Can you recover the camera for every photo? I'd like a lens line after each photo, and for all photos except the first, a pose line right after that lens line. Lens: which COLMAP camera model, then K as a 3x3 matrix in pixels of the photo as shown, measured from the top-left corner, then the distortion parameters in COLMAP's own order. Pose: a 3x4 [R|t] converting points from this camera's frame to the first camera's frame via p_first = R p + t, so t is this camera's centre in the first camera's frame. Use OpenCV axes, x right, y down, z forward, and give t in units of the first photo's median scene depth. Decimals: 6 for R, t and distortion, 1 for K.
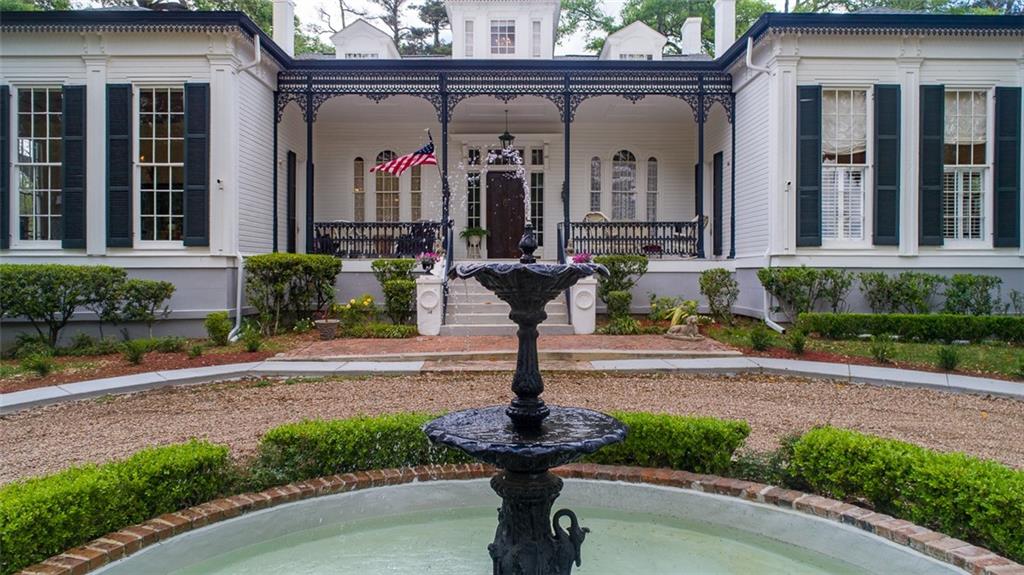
lens RADIAL K [[699.4, 0, 513.3], [0, 699.4, 283.9], [0, 0, 1]] dist [-0.011417, 0.000623]
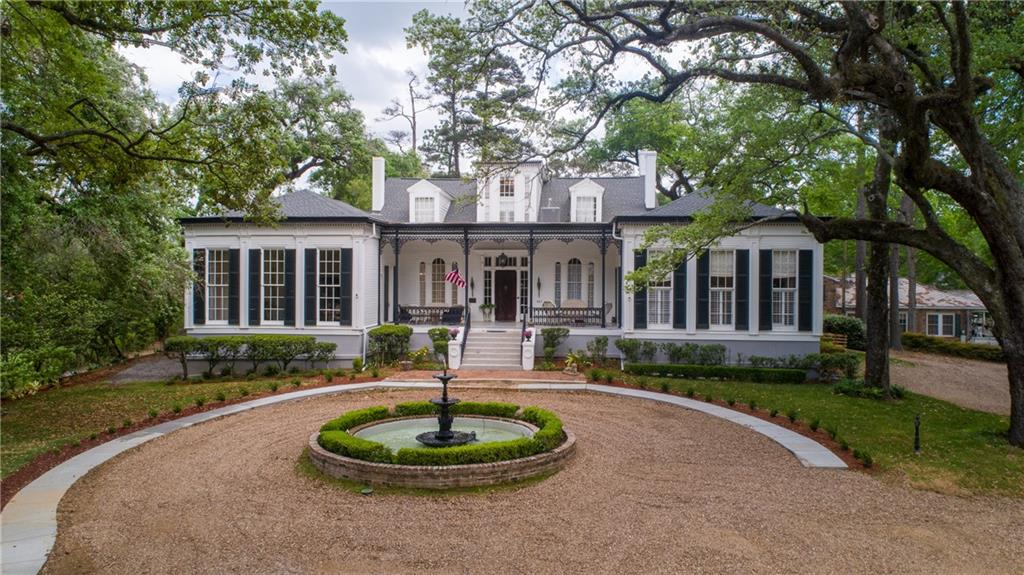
lens RADIAL K [[705.7, 0, 512.2], [0, 705.7, 284.3], [0, 0, 1]] dist [-0.007781, 0.000937]
pose [[0.995466, 0.006635, -0.094882, 0.246283], [-0.007518, 0.999932, -0.008949, -0.159807], [0.094816, 0.009622, 0.995448, -1.065548]]
